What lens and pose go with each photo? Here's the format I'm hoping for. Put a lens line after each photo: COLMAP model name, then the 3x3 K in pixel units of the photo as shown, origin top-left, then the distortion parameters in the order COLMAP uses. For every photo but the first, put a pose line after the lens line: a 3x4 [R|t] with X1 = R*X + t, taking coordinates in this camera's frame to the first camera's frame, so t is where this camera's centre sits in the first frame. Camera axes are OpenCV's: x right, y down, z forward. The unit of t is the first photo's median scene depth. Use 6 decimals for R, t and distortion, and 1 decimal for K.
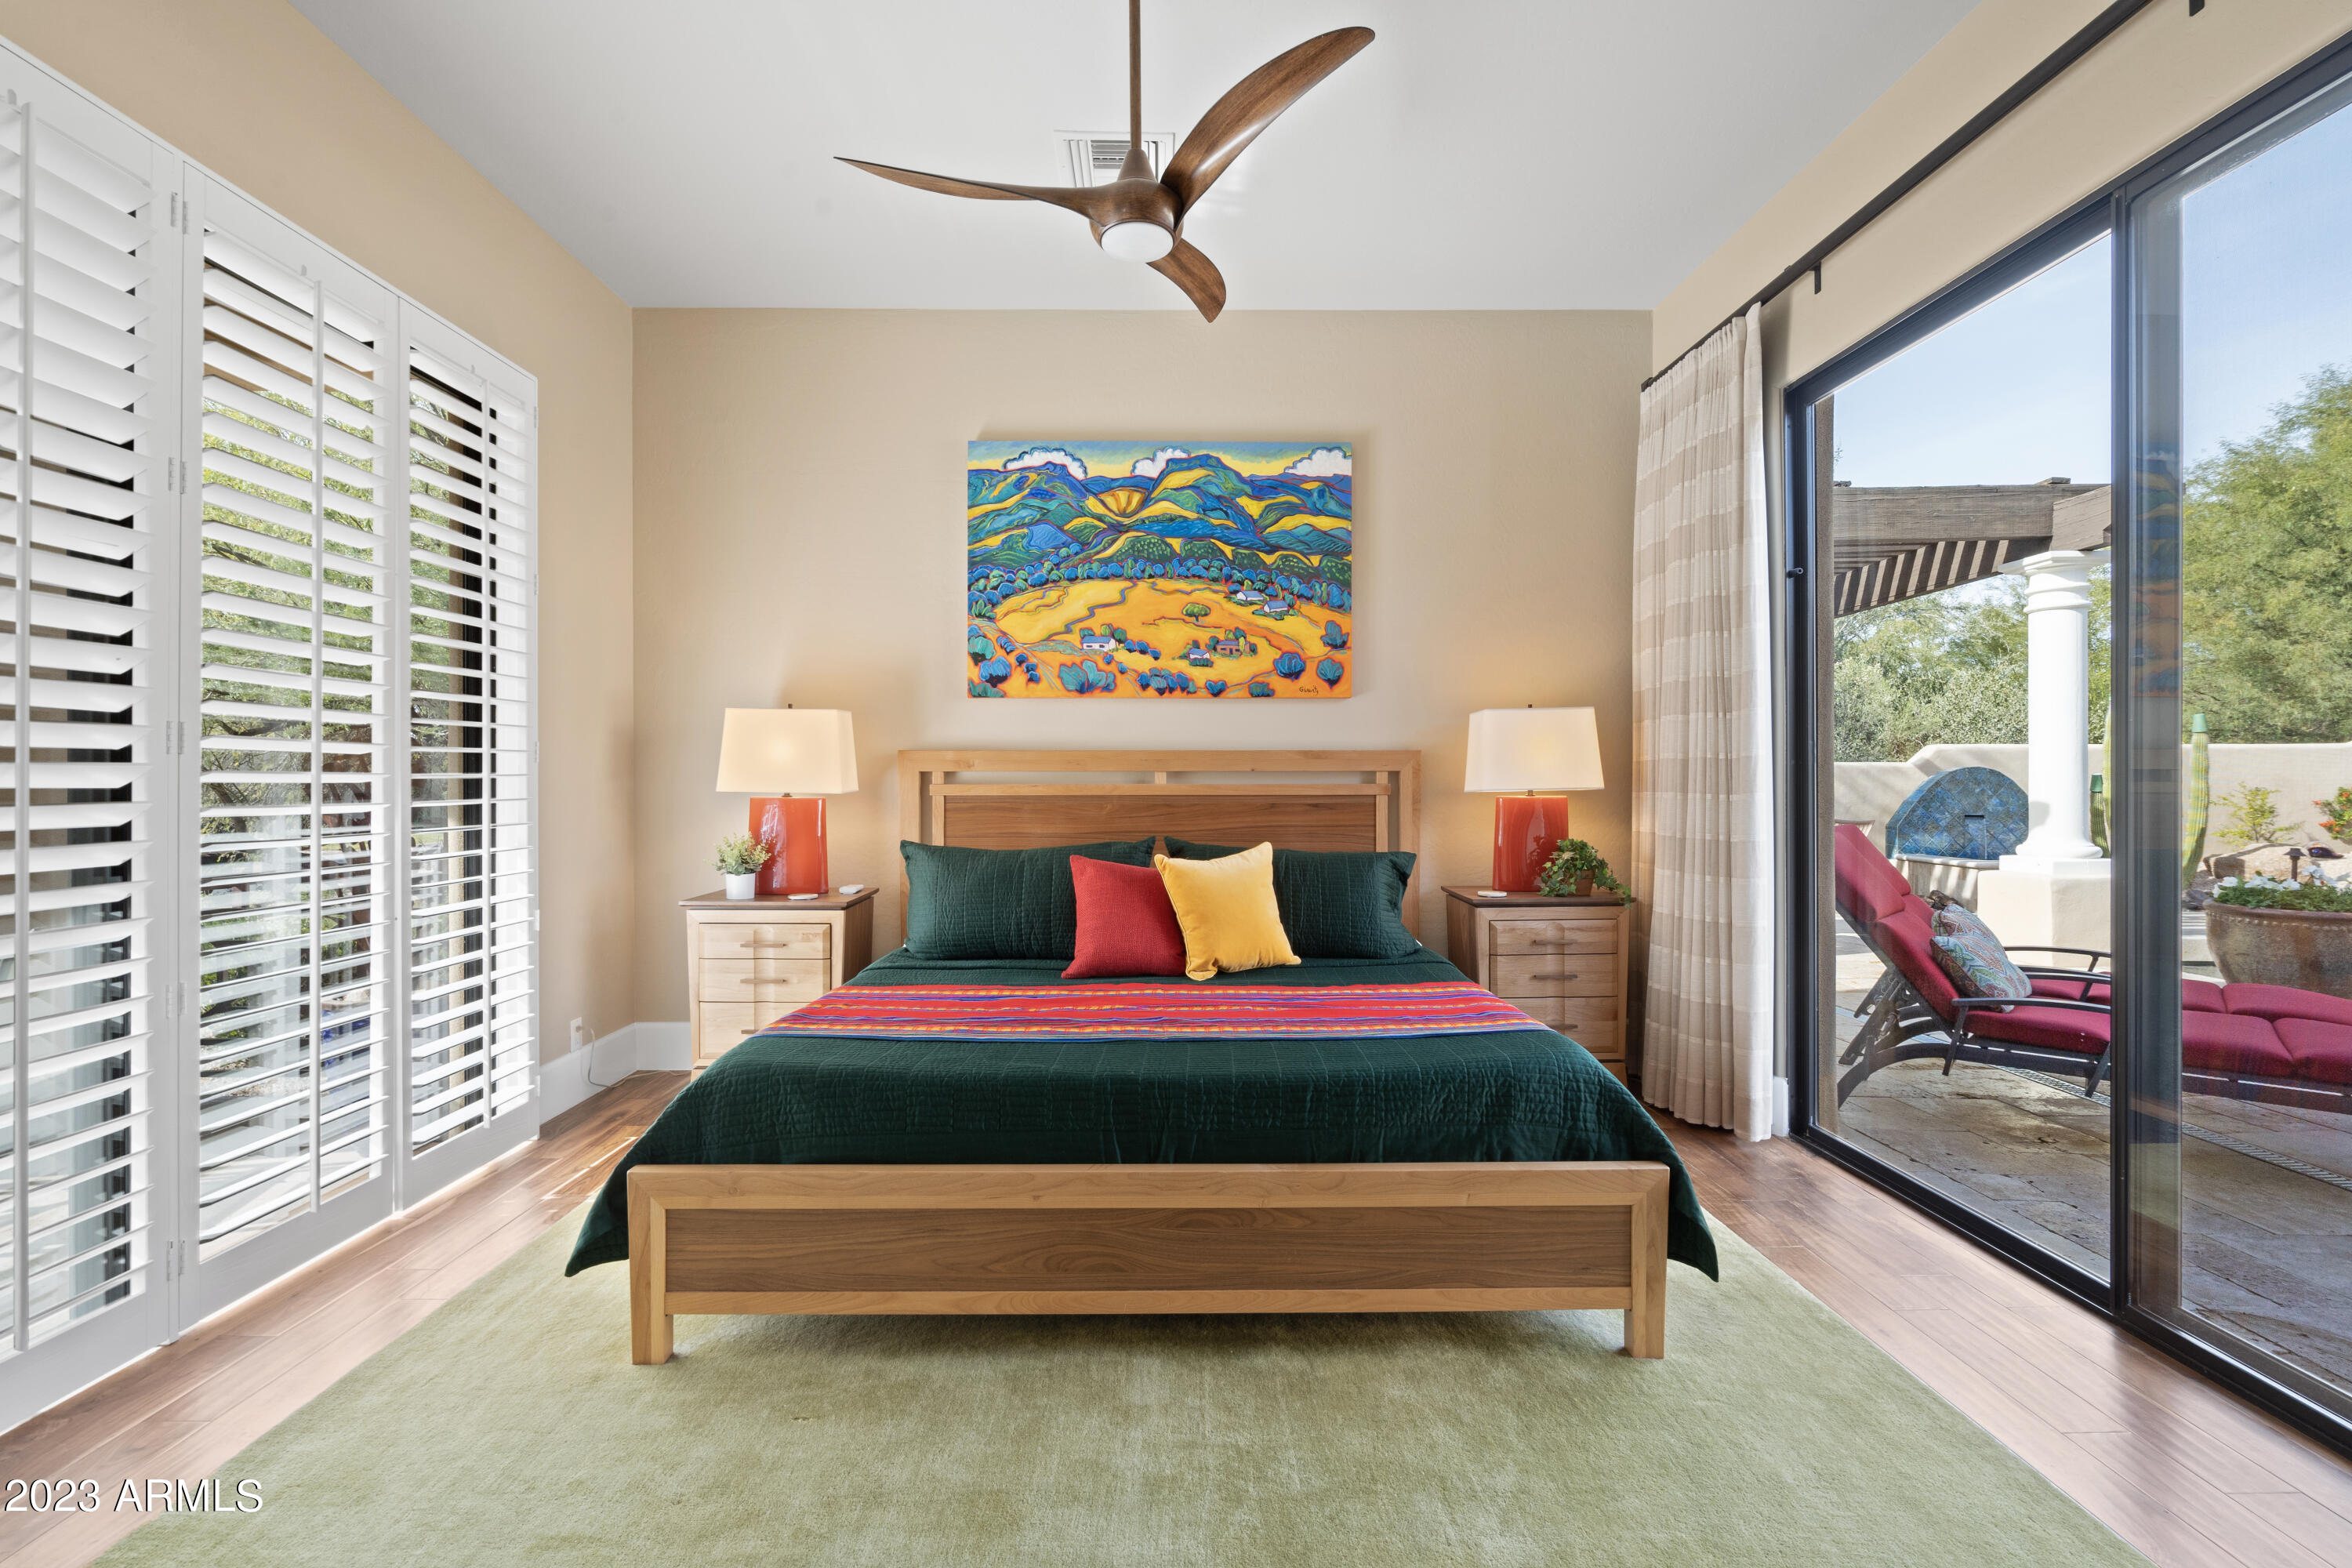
lens RADIAL K [[1082.3, 0, 1172.6], [0, 1082.3, 804.0], [0, 0, 1]] dist [-0.007096, 0.003099]
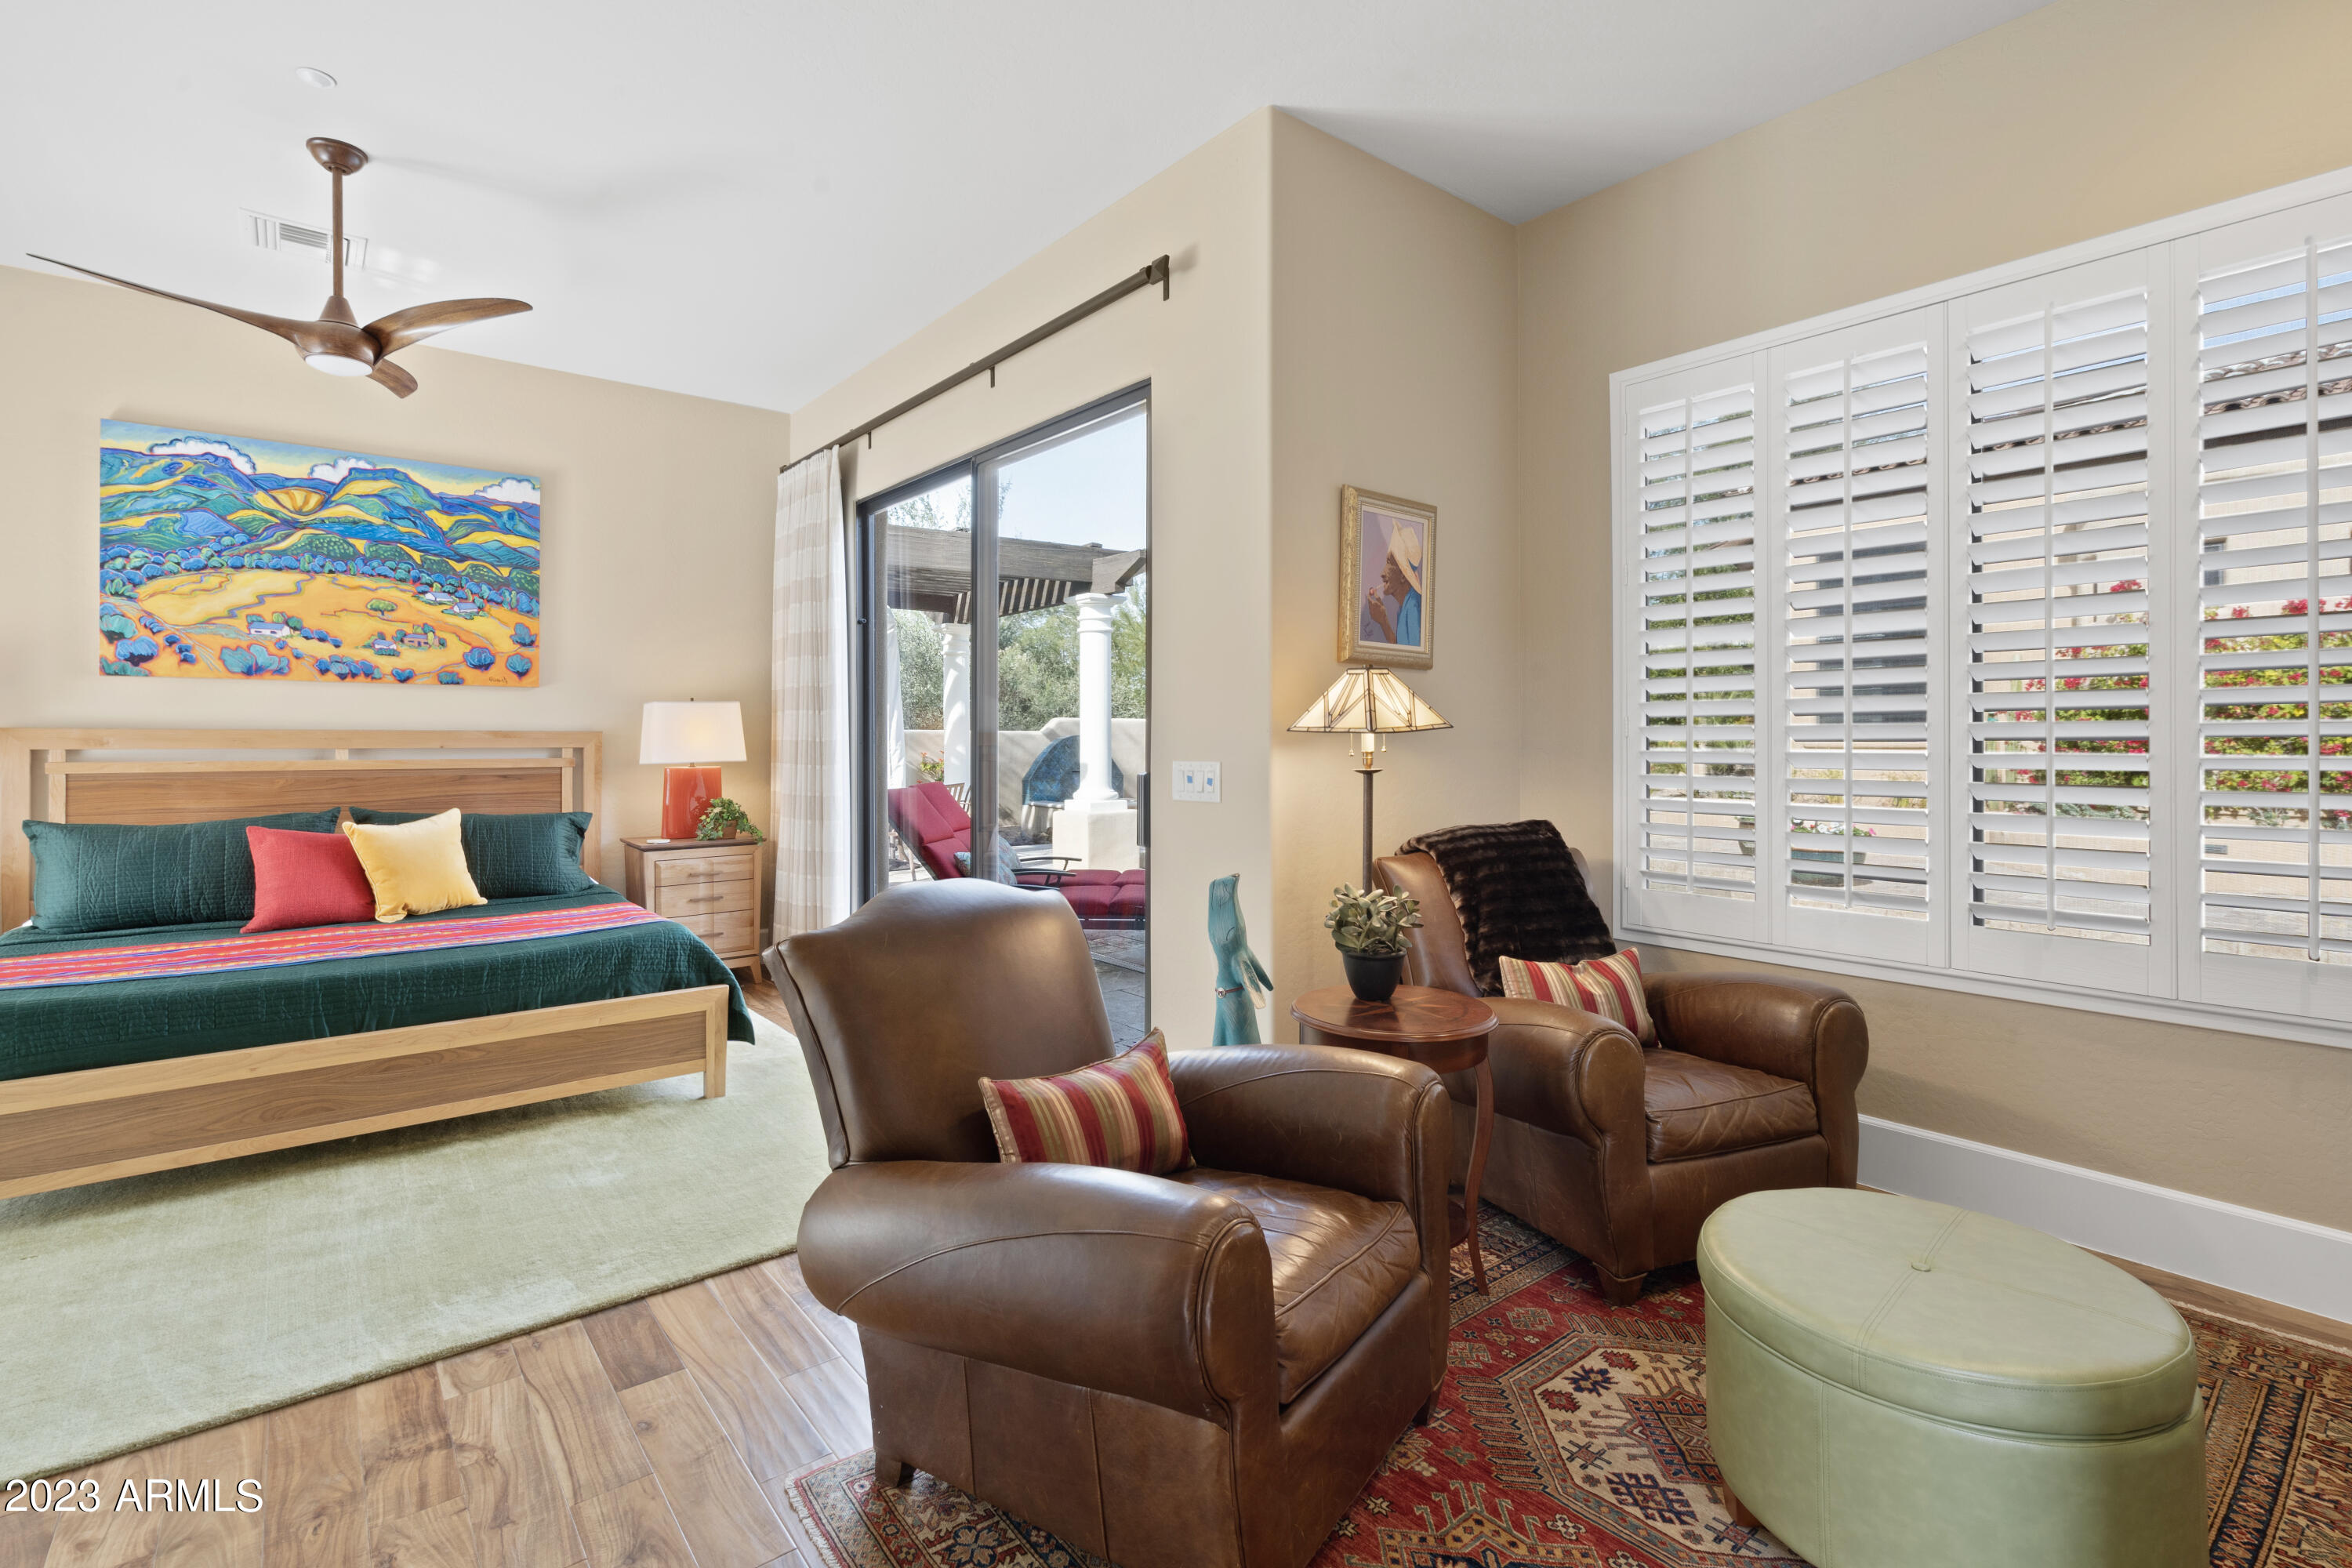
lens RADIAL K [[1082.3, 0, 1174.3], [0, 1082.3, 738.0], [0, 0, 1]] dist [-0.007096, 0.003099]
pose [[0.784219, 0.002675, 0.620479, -0.028976], [0.011332, 0.999762, -0.018633, -0.010832], [-0.620381, 0.021643, 0.784002, -0.405962]]
